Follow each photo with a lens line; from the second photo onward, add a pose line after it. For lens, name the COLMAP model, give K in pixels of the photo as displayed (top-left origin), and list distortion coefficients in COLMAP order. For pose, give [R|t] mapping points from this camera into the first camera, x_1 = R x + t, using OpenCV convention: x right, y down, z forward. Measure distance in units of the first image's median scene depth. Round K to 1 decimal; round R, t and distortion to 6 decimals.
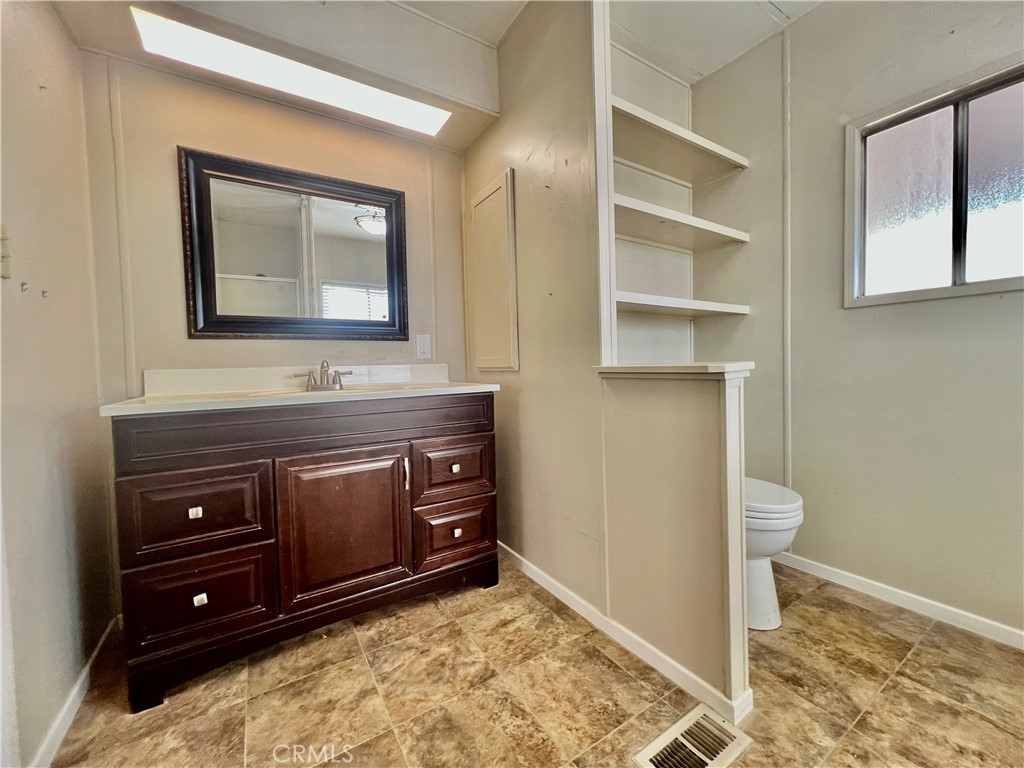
lens RADIAL K [[410.4, 0, 512.2], [0, 410.4, 384.1], [0, 0, 1]] dist [0.000826, 0.000426]
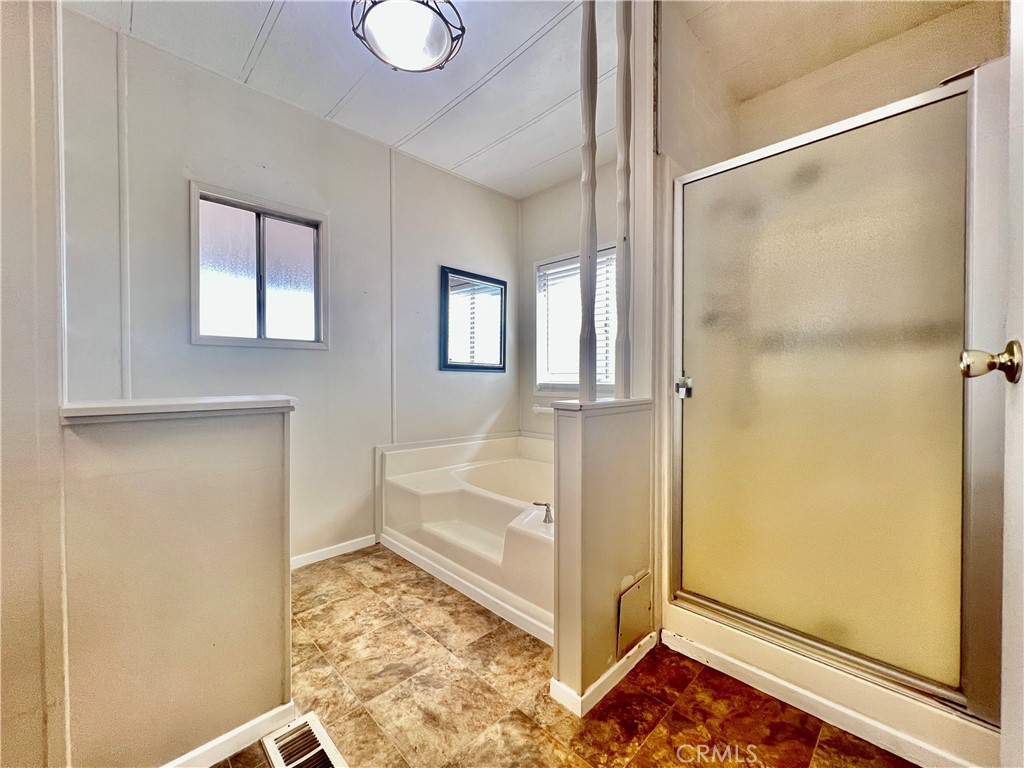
lens RADIAL K [[411.3, 0, 511.8], [0, 411.3, 380.7], [0, 0, 1]] dist [-0.000297, 0.000019]
pose [[-0.206297, 0.014054, 0.978388, -0.686837], [0.050951, 0.998695, -0.003602, -0.057607], [-0.977162, 0.049107, -0.206744, 0.605506]]
